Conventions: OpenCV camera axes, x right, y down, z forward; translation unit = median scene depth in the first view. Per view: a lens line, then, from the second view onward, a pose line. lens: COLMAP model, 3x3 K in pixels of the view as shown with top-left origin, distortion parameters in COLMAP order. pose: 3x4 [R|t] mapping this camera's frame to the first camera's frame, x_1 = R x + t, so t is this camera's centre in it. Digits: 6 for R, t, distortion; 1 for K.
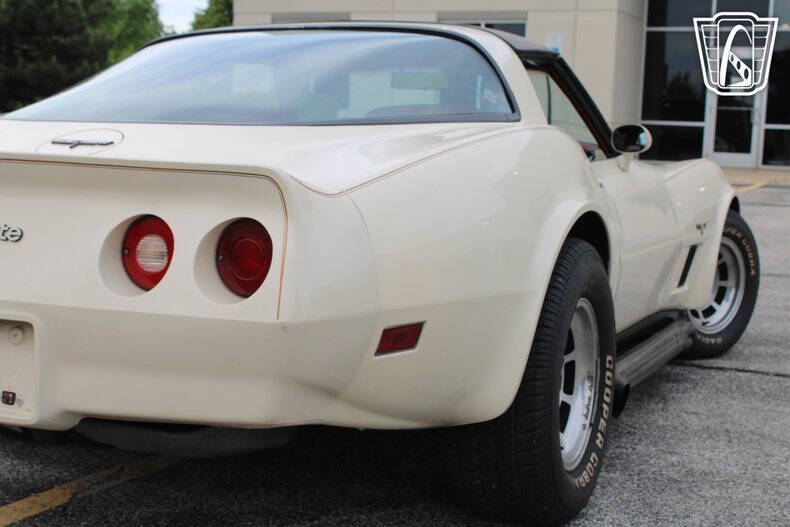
lens RADIAL K [[1172.1, 0, 380.3], [0, 1172.1, 259.6], [0, 0, 1]] dist [0.010977, -0.065160]
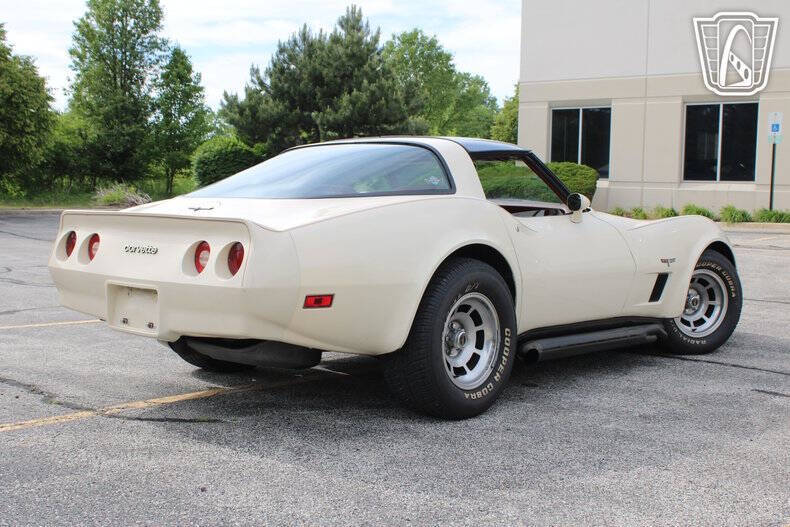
lens RADIAL K [[1013.1, 0, 395.0], [0, 1013.1, 263.5], [0, 0, 1]] dist [-0.027081, -0.007036]
pose [[0.958867, 0.006664, -0.283777, 0.437394], [-0.018818, 0.999017, -0.040125, 0.046963], [0.283231, 0.043815, 0.958050, -0.454363]]
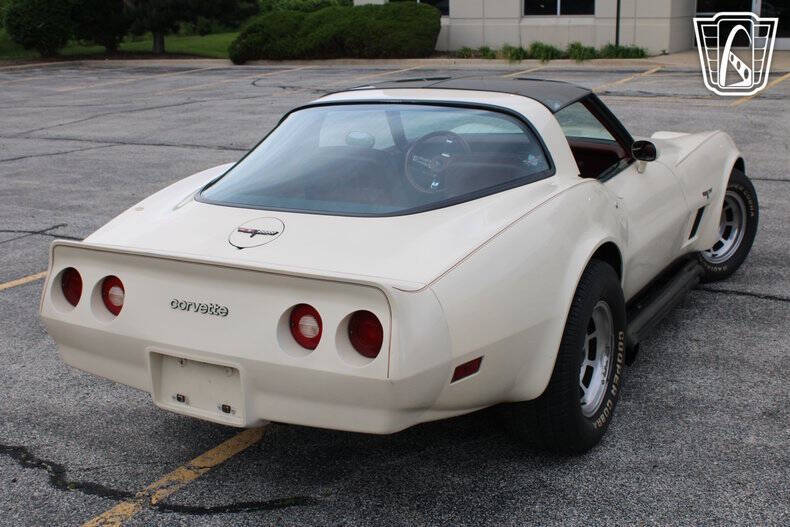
lens RADIAL K [[969.5, 0, 395.0], [0, 969.5, 263.5], [0, 0, 1]] dist [-0.040249, 0.006273]
pose [[0.994921, -0.029863, -0.096127, 0.033544], [0.043854, 0.988179, 0.146901, -0.179845], [0.090603, -0.150370, 0.984469, -0.178895]]
